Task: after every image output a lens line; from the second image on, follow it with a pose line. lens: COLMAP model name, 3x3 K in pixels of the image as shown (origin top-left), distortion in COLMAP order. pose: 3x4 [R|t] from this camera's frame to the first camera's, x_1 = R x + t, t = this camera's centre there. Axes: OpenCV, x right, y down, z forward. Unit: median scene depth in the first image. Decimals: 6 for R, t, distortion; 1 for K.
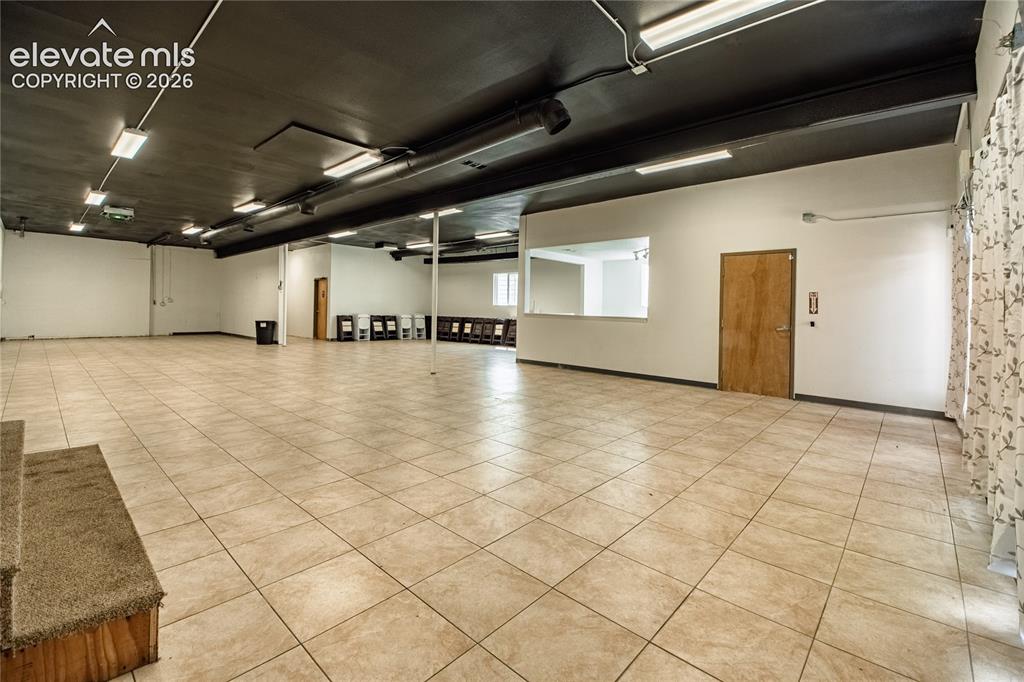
lens RADIAL K [[441.5, 0, 500.3], [0, 441.5, 306.7], [0, 0, 1]] dist [-0.003585, -0.007807]
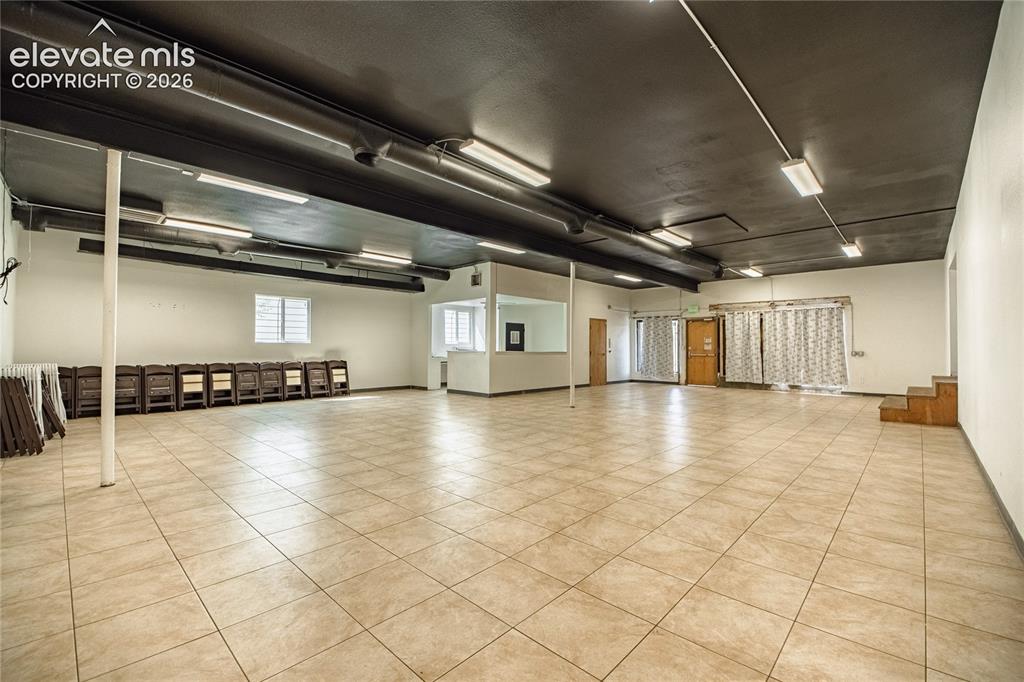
lens RADIAL K [[441.5, 0, 508.0], [0, 441.5, 342.0], [0, 0, 1]] dist [-0.003585, -0.007807]
pose [[-0.005481, -0.007627, 0.999956, -0.865248], [-0.004954, 0.999959, 0.007600, -0.013840], [-0.999973, -0.004912, -0.005518, 0.814770]]
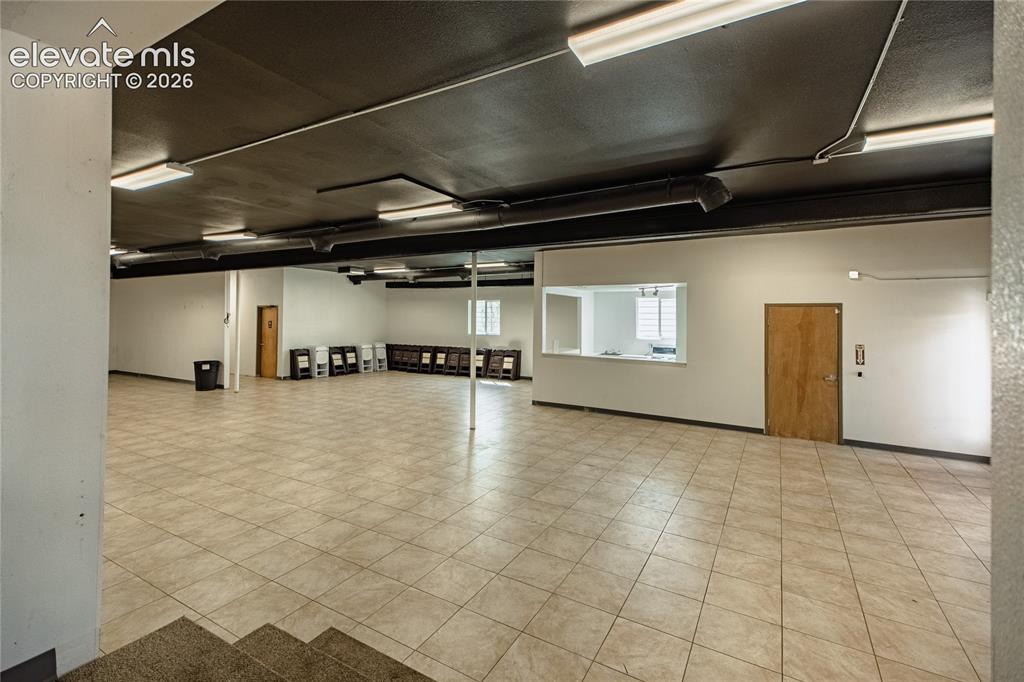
lens RADIAL K [[464.0, 0, 497.5], [0, 464.0, 314.3], [0, 0, 1]] dist [0.021785, -0.005268]
pose [[0.978303, -0.011235, 0.206875, -0.206608], [0.010193, 0.999929, 0.006103, -0.064625], [-0.206929, -0.003862, 0.978348, 0.030364]]
